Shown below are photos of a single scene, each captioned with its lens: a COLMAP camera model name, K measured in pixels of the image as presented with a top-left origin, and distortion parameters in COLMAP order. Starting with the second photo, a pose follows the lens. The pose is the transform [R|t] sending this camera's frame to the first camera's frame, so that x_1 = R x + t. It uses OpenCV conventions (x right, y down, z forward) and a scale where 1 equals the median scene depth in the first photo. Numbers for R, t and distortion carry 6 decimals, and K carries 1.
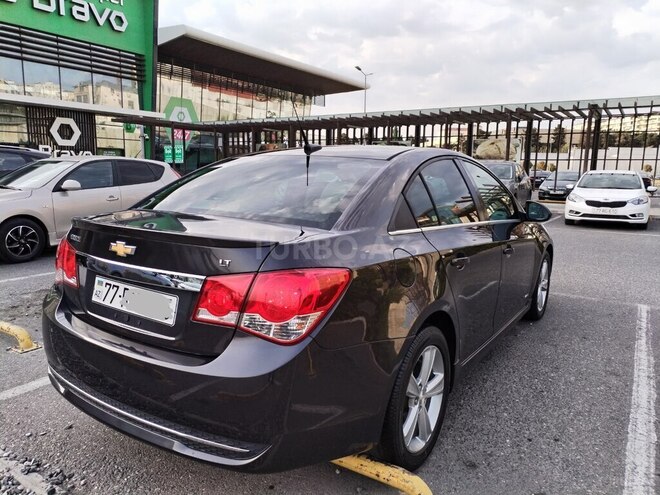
lens RADIAL K [[489.4, 0, 323.4], [0, 489.4, 239.1], [0, 0, 1]] dist [0.000679, 0.003956]
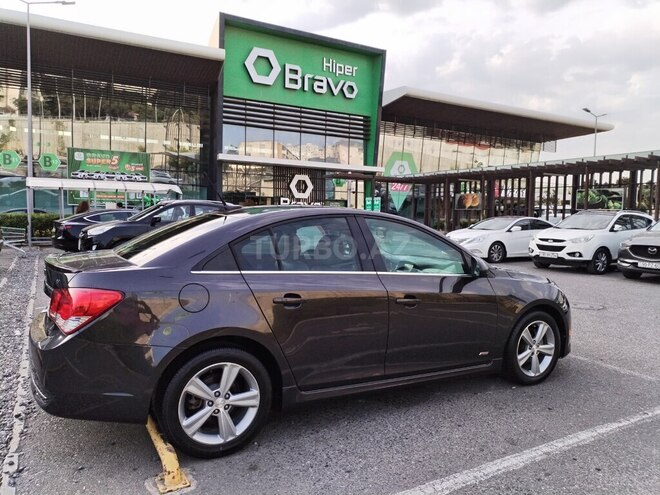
lens RADIAL K [[489.4, 0, 331.5], [0, 489.4, 236.9], [0, 0, 1]] dist [0.000679, 0.003956]
pose [[0.892272, 0.026421, -0.450725, 0.110423], [-0.072152, 0.993801, -0.084581, -0.002226], [0.445696, 0.107990, 0.888647, -0.006215]]
